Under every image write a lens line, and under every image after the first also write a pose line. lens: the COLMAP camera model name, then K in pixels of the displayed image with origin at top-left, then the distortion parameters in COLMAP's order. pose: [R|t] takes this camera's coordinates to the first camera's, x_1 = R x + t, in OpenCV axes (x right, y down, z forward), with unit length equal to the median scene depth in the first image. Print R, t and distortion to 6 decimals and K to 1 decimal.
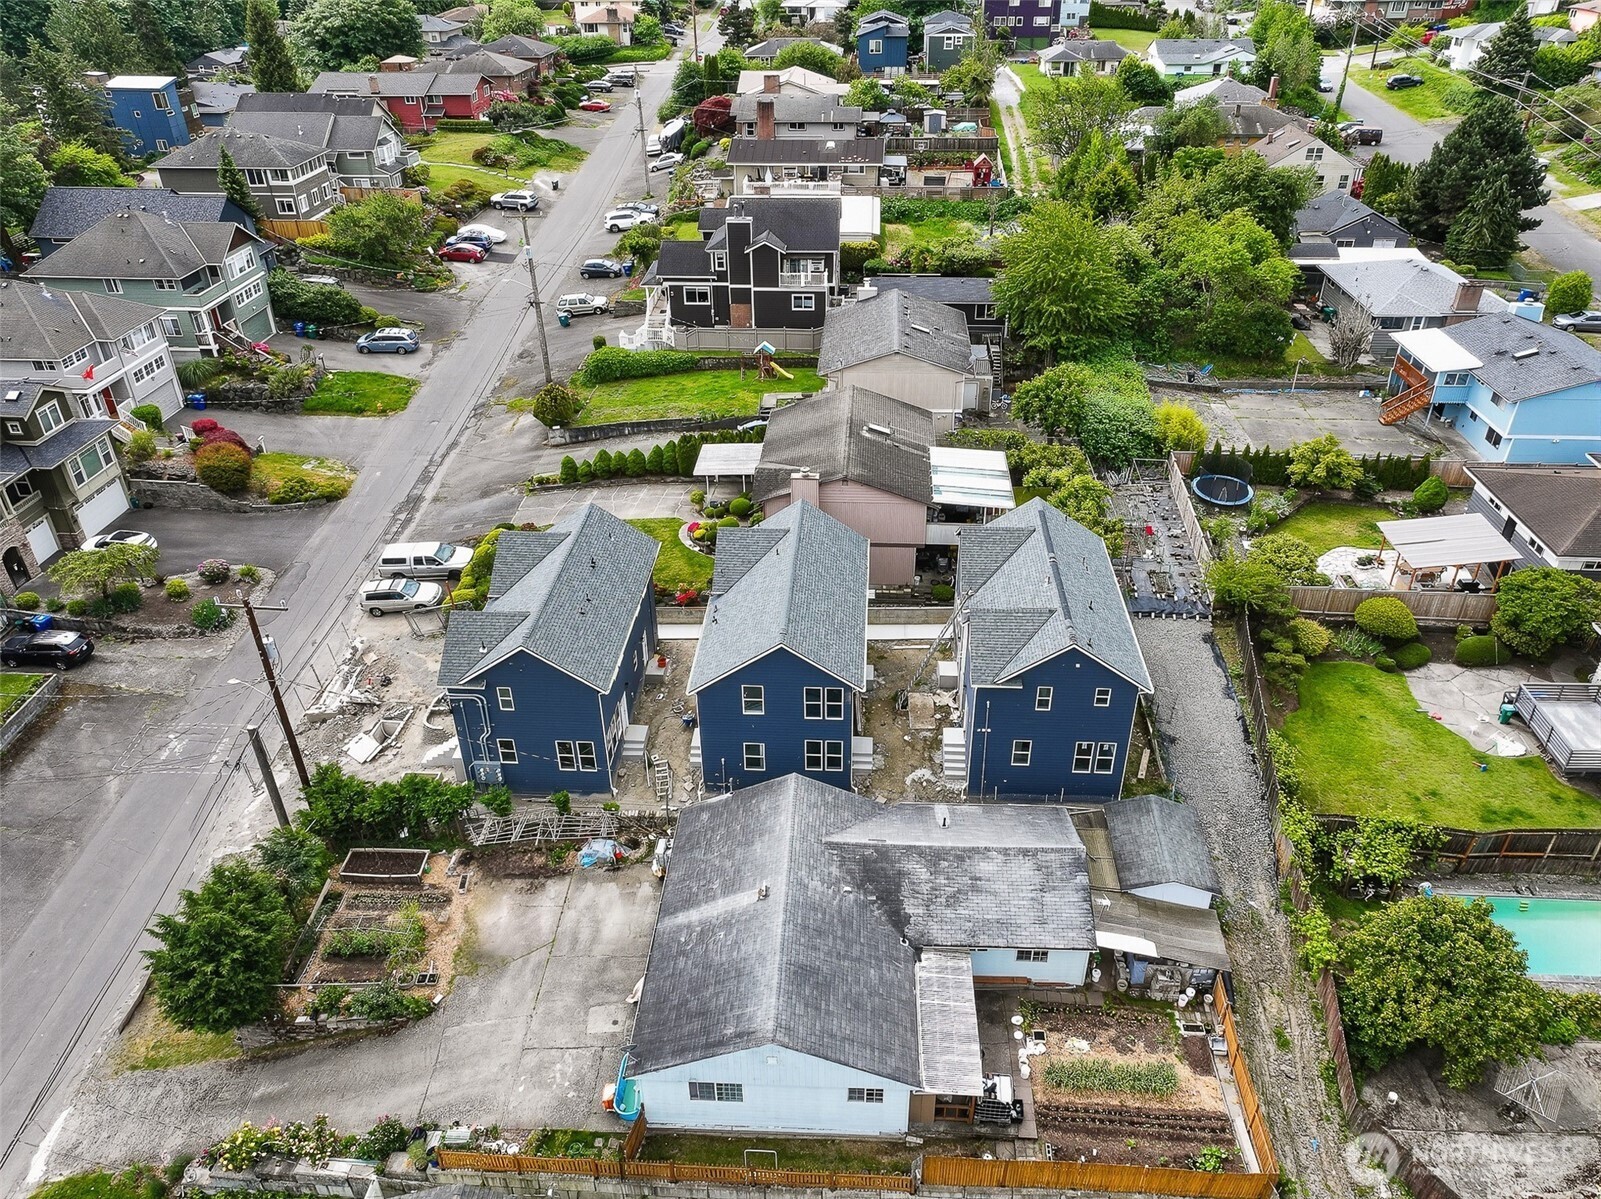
lens RADIAL K [[1122.0, 0, 803.0], [0, 1122.0, 602.6], [0, 0, 1]] dist [0.000041, 0.014372]
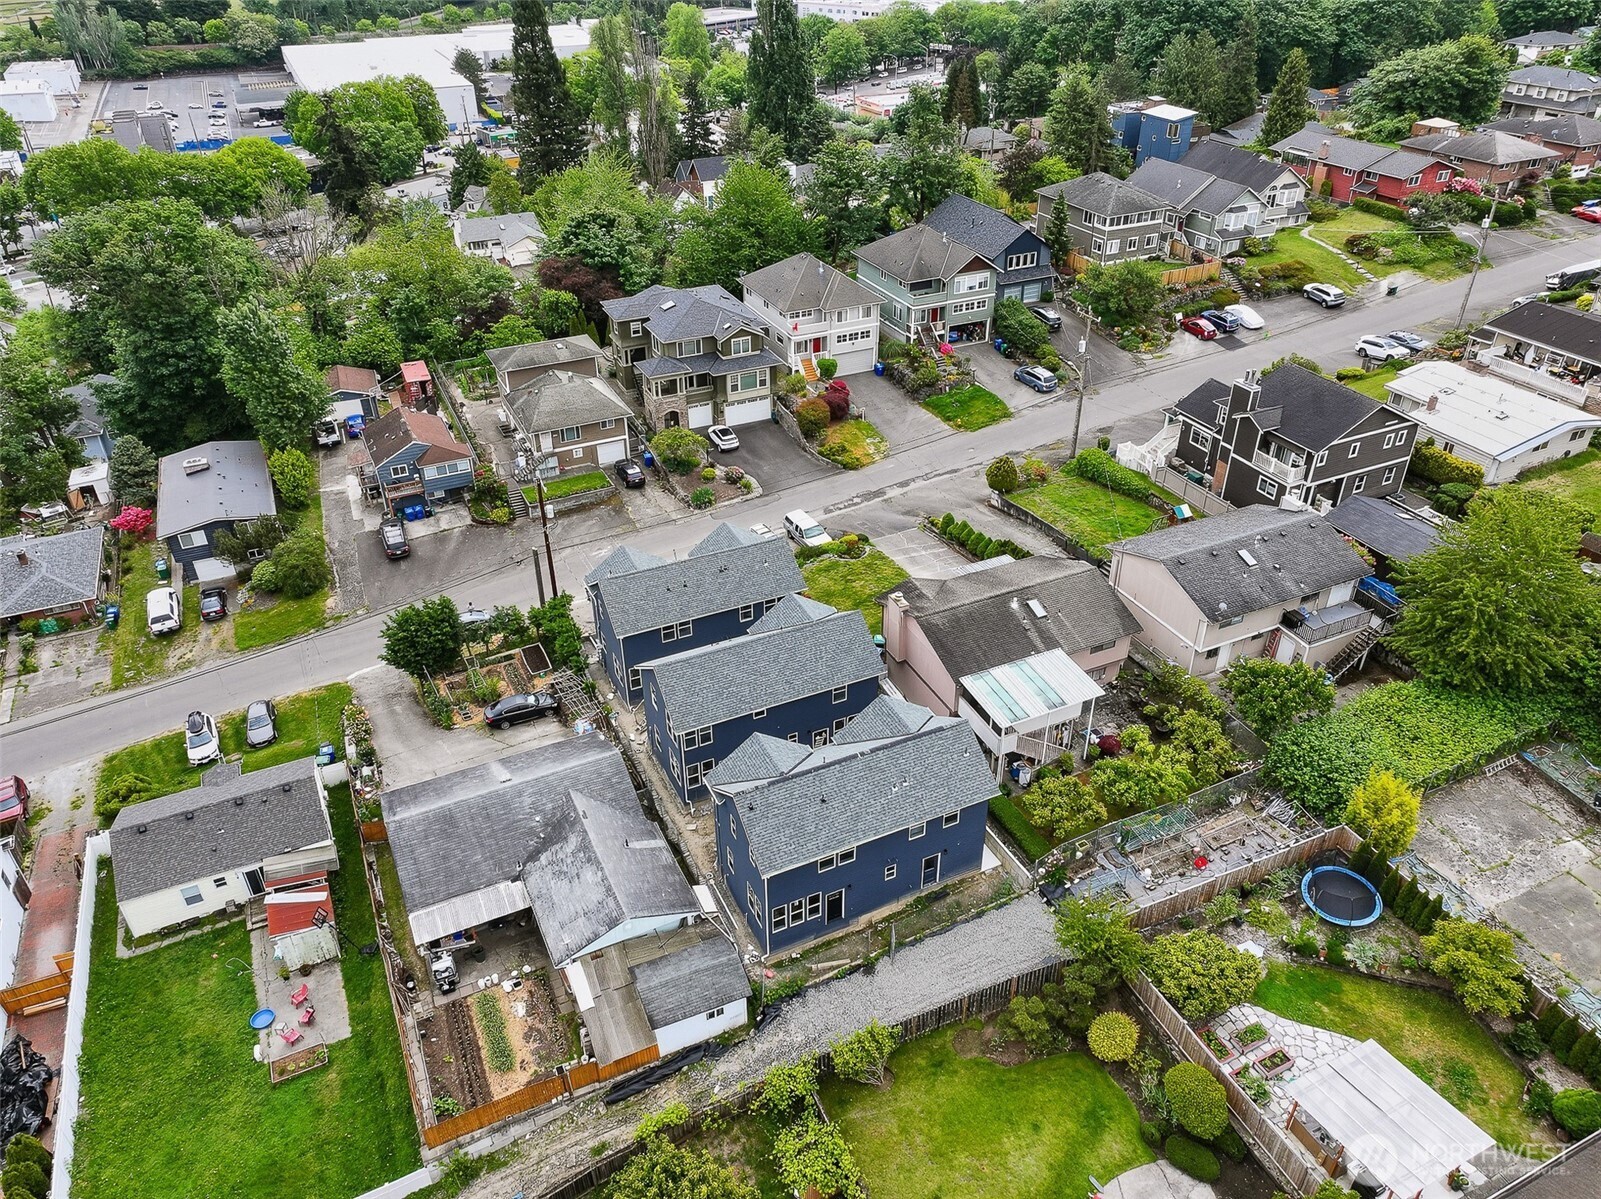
lens RADIAL K [[1122.0, 0, 800.0], [0, 1122.0, 597.1], [0, 0, 1]] dist [0.000041, 0.014372]
pose [[0.478589, 0.481640, -0.734150, 0.673117], [-0.464217, 0.848507, 0.254043, -0.304569], [0.745289, 0.219223, 0.629672, 0.170639]]
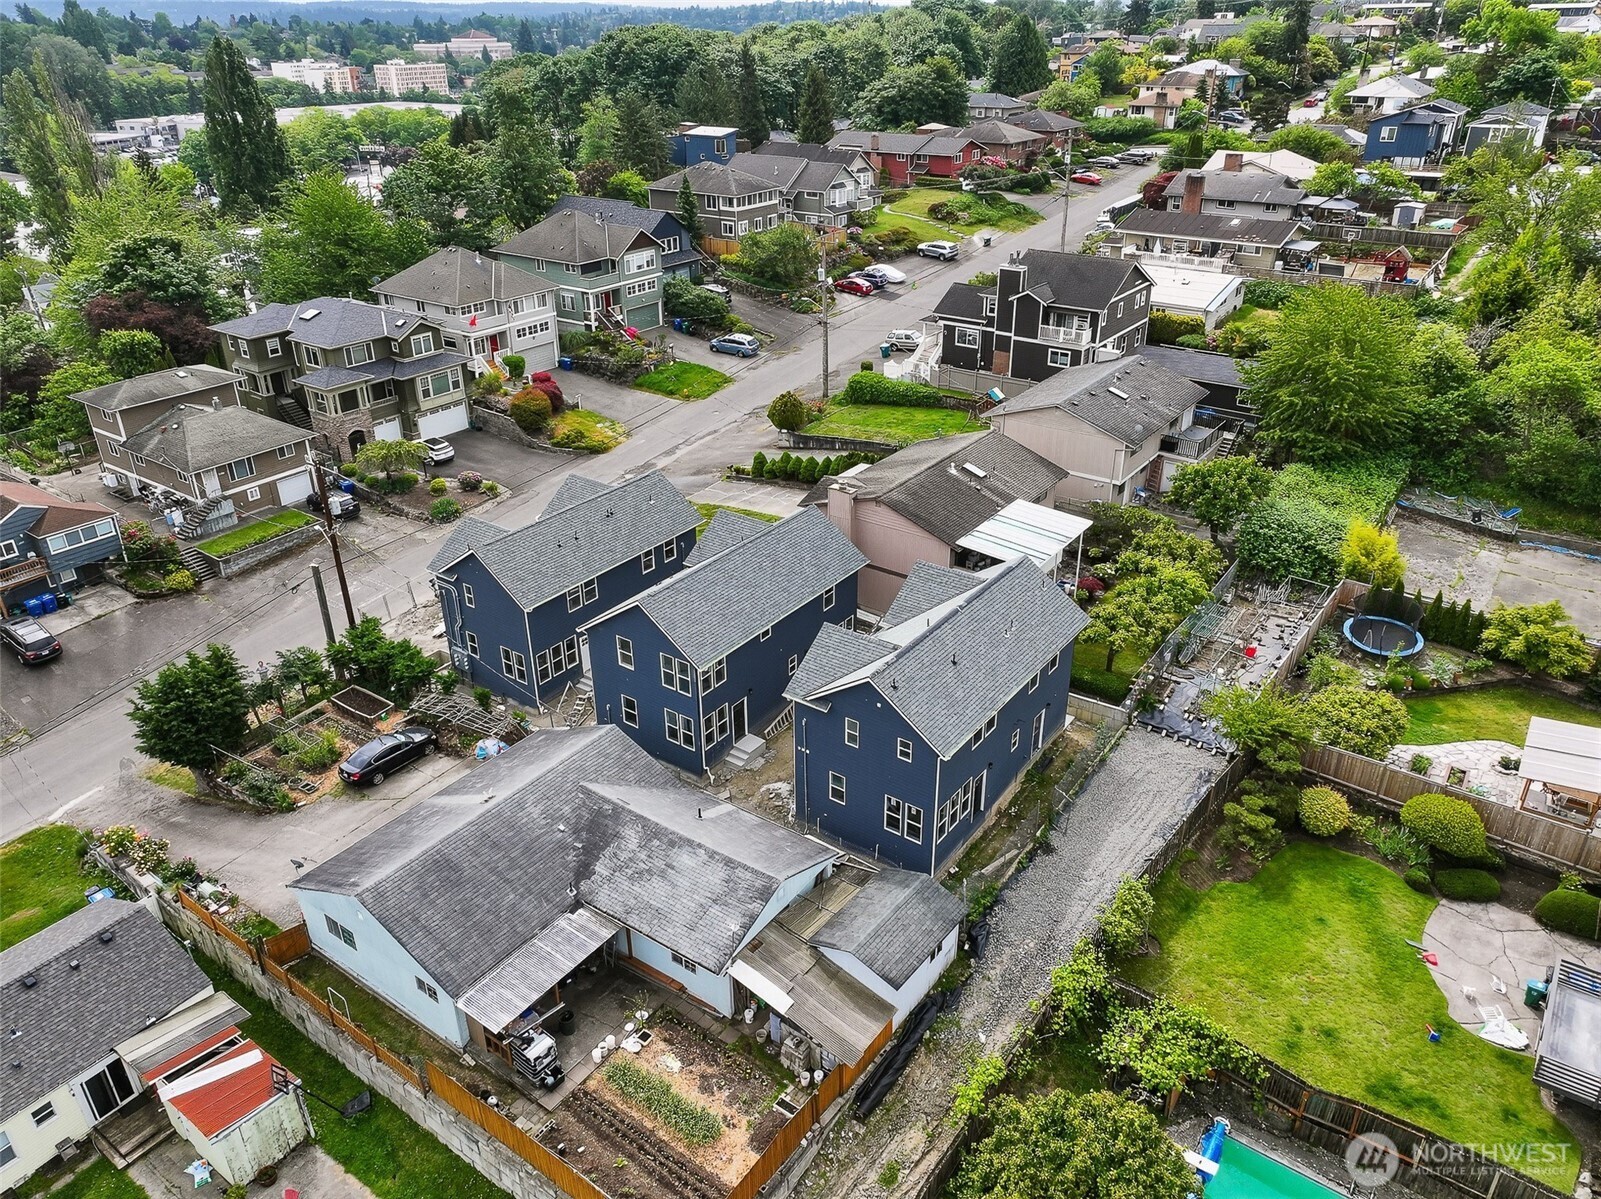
lens RADIAL K [[1122.0, 0, 802.1], [0, 1122.0, 602.1], [0, 0, 1]] dist [0.000041, 0.014372]
pose [[0.843138, 0.252143, -0.474913, 0.400063], [-0.286827, 0.957982, -0.000605, -0.003984], [0.454805, 0.136728, 0.880033, 0.098342]]
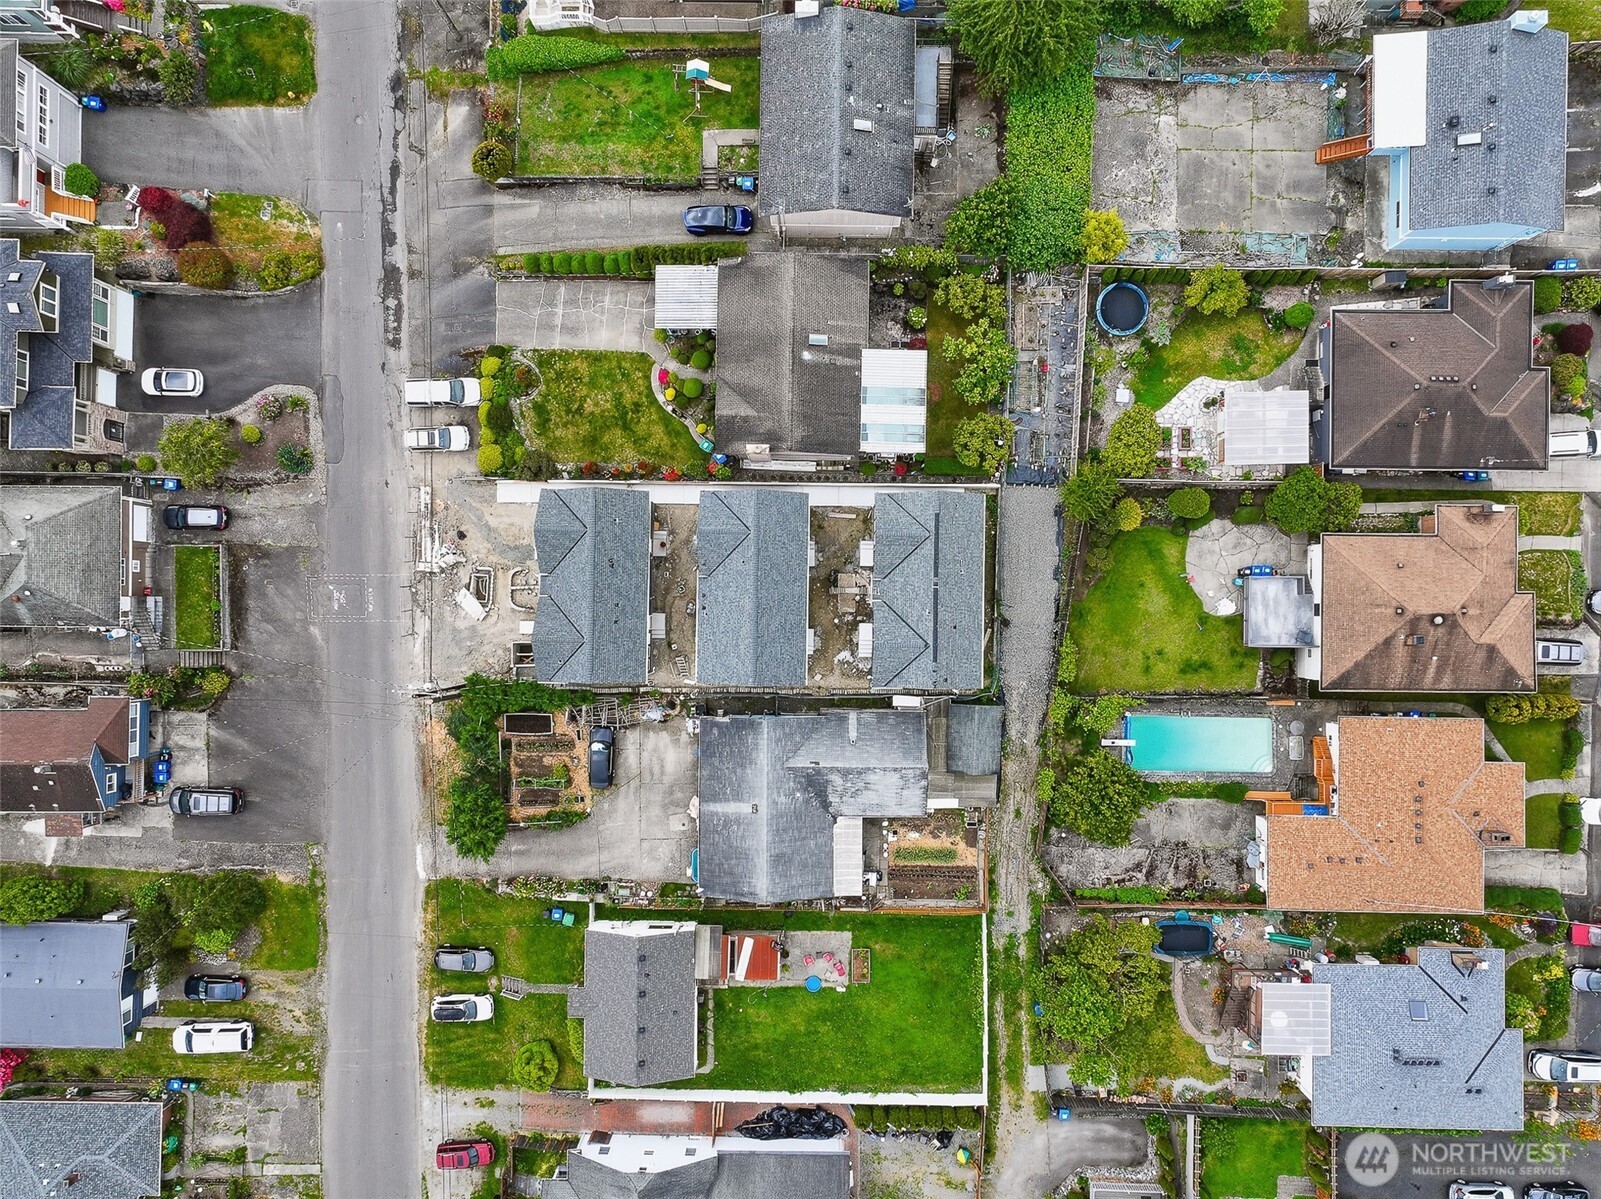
lens RADIAL K [[1122.0, 0, 798.1], [0, 1122.0, 602.7], [0, 0, 1]] dist [0.000041, 0.014372]
pose [[0.998876, -0.047343, -0.002337, 0.035020], [0.027533, 0.539350, 0.841631, -0.906701], [-0.038585, -0.840750, 0.540047, 0.152183]]
